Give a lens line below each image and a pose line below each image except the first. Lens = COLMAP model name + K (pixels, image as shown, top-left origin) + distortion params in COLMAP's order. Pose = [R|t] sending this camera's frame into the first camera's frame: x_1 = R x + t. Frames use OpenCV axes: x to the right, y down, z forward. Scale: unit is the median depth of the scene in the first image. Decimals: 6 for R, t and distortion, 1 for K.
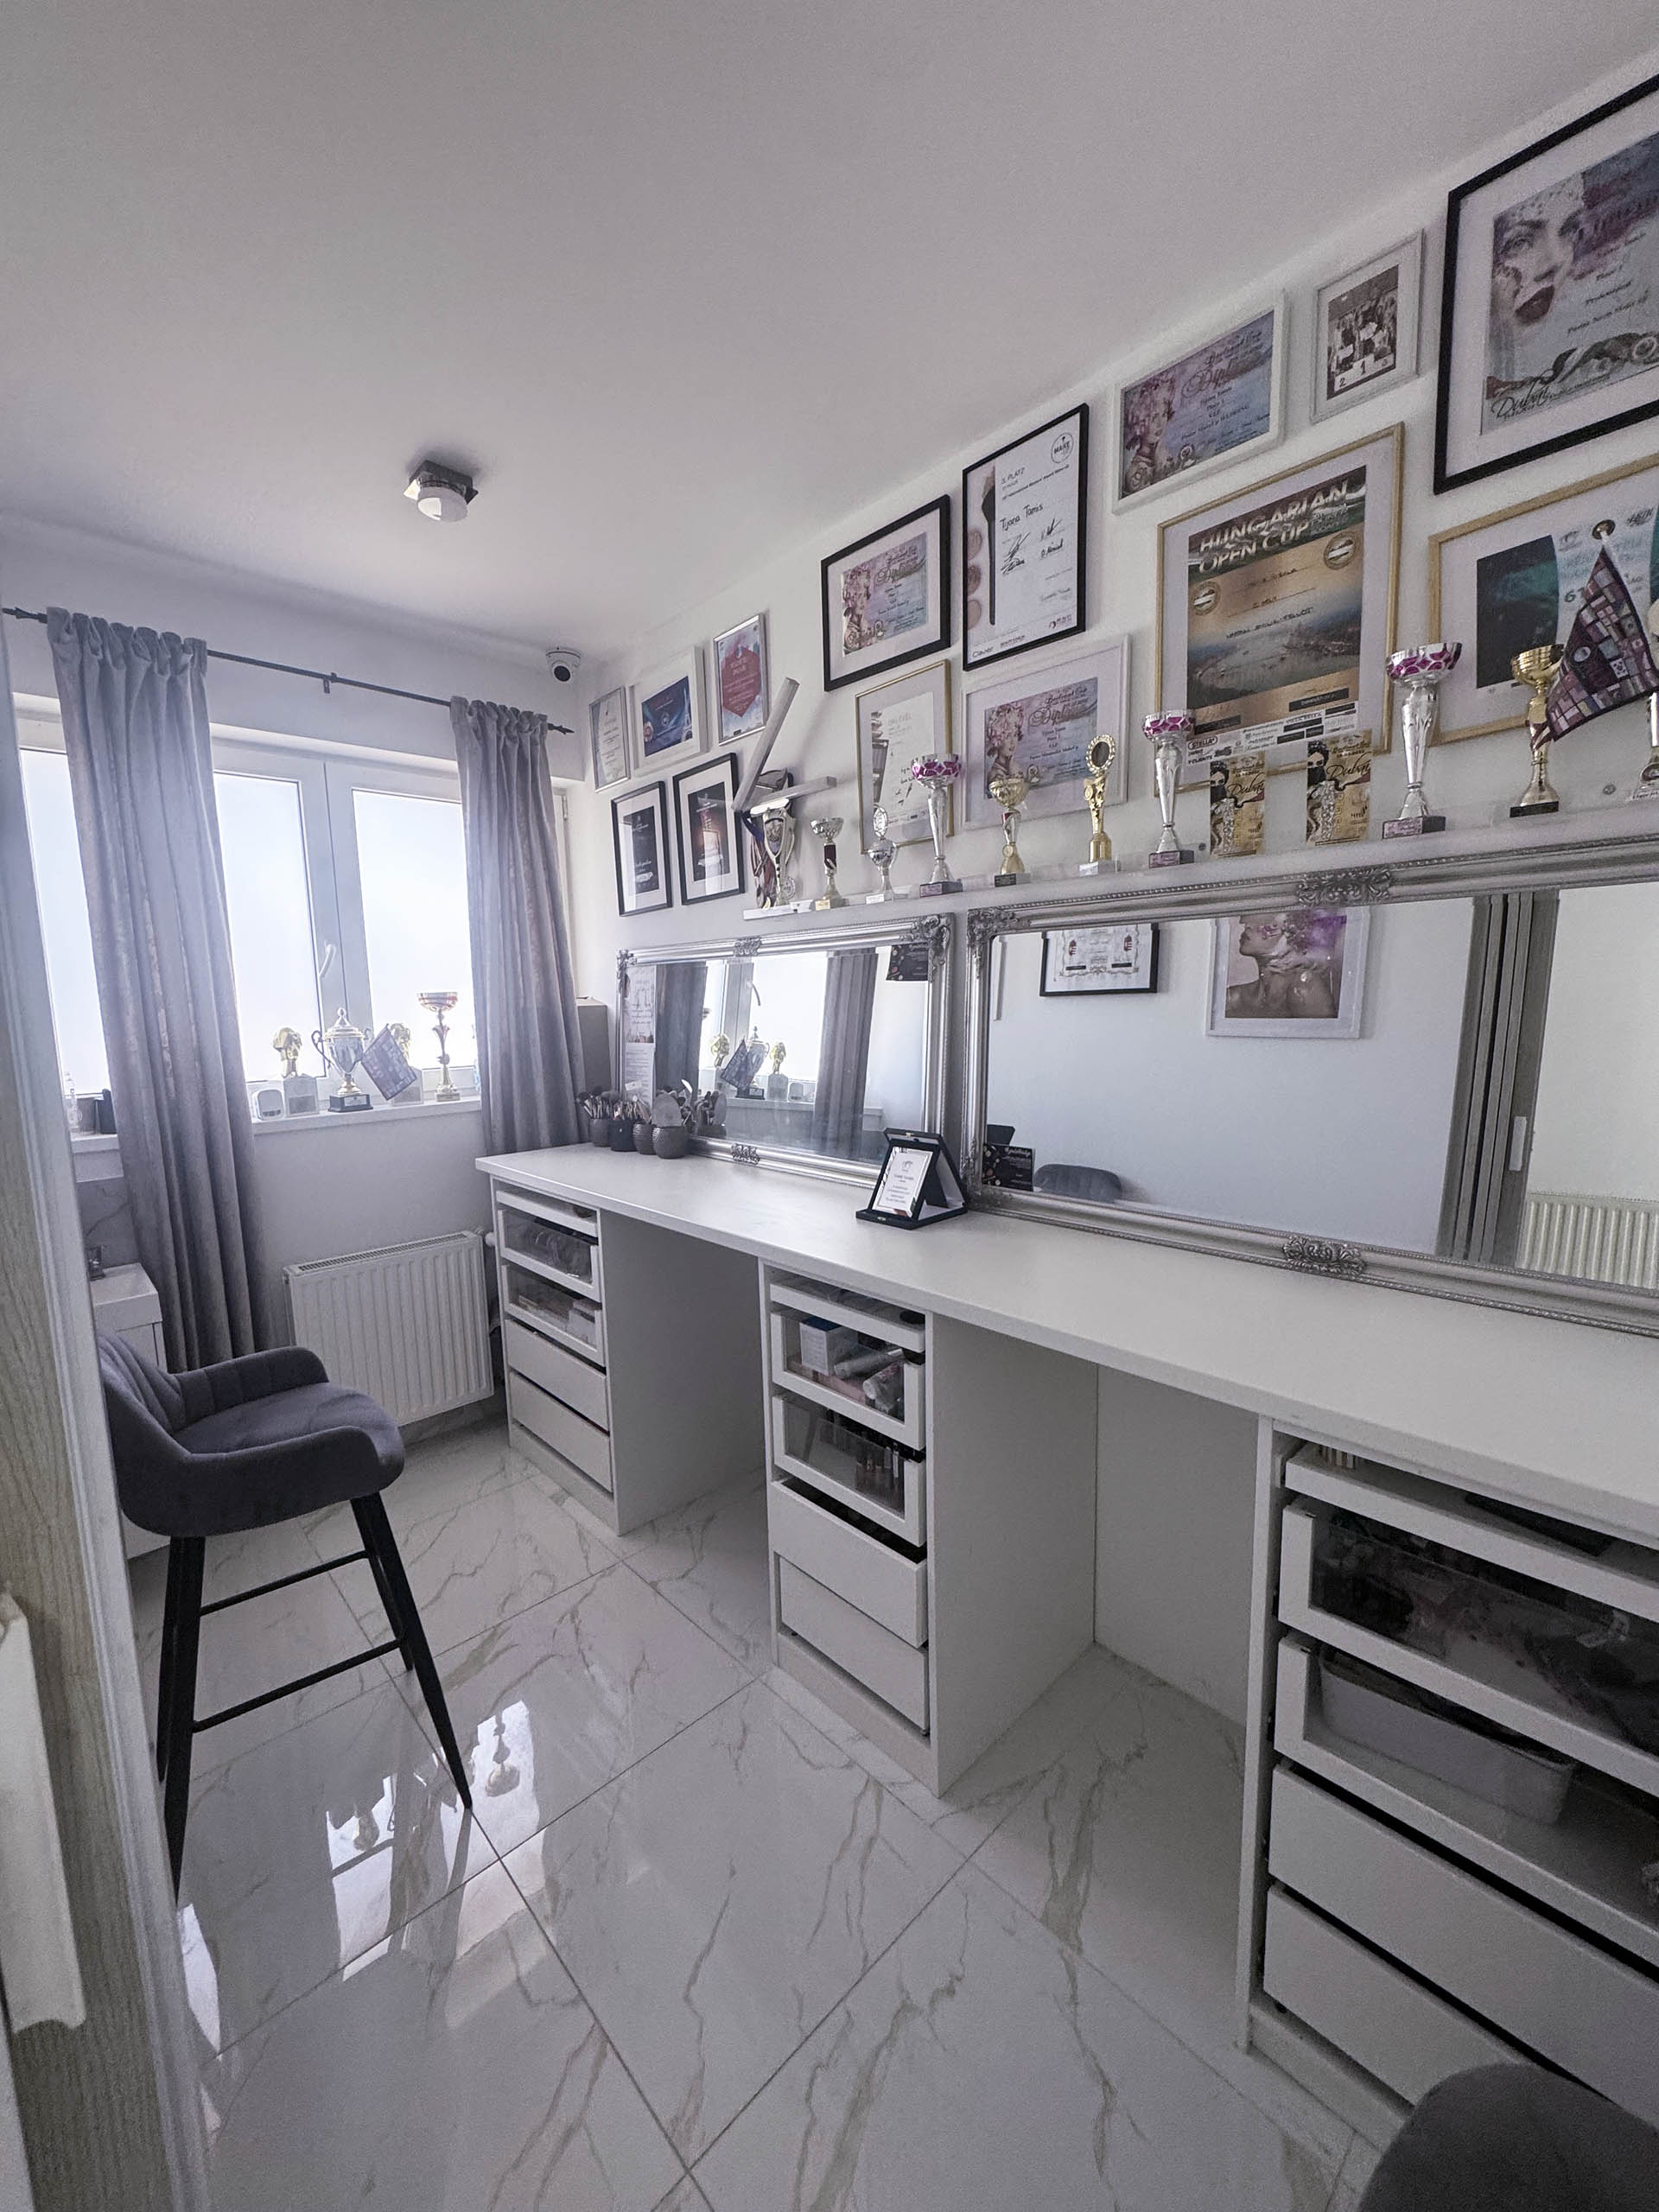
lens RADIAL K [[887.5, 0, 829.5], [0, 887.5, 1106.0], [0, 0, 1]] dist [-0.002614, -0.000644]
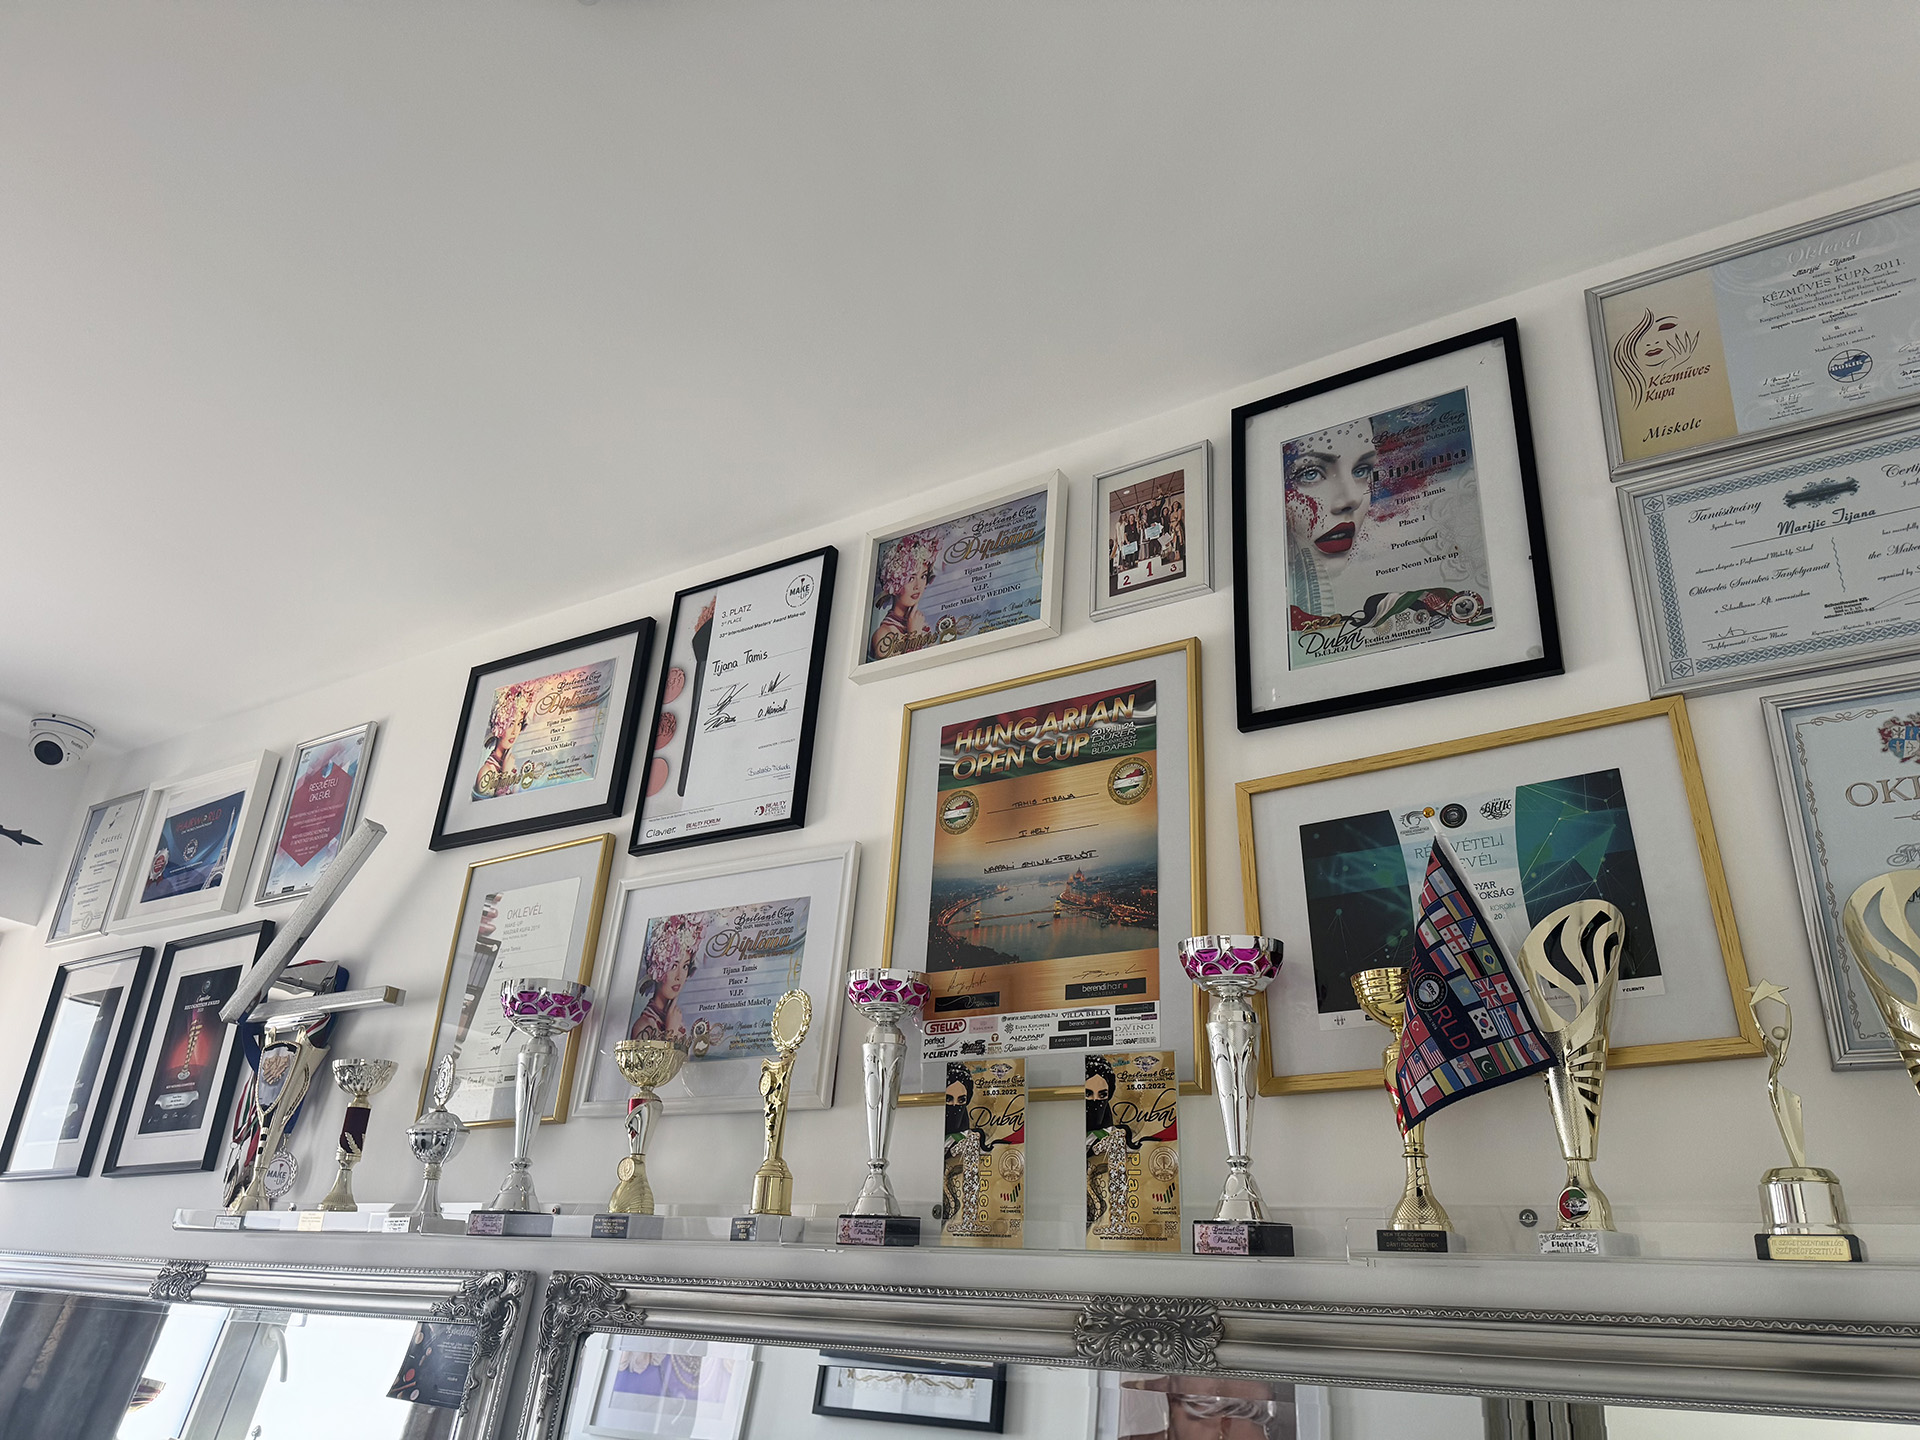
lens RADIAL K [[1344.8, 0, 960.0], [0, 1344.8, 720.0], [0, 0, 1]] dist [0.123601, -0.184354]
pose [[0.968069, 0.177161, 0.177360, 0.234646], [-0.058382, 0.847379, -0.527769, -0.106907], [-0.243791, 0.500562, 0.830664, 0.142758]]
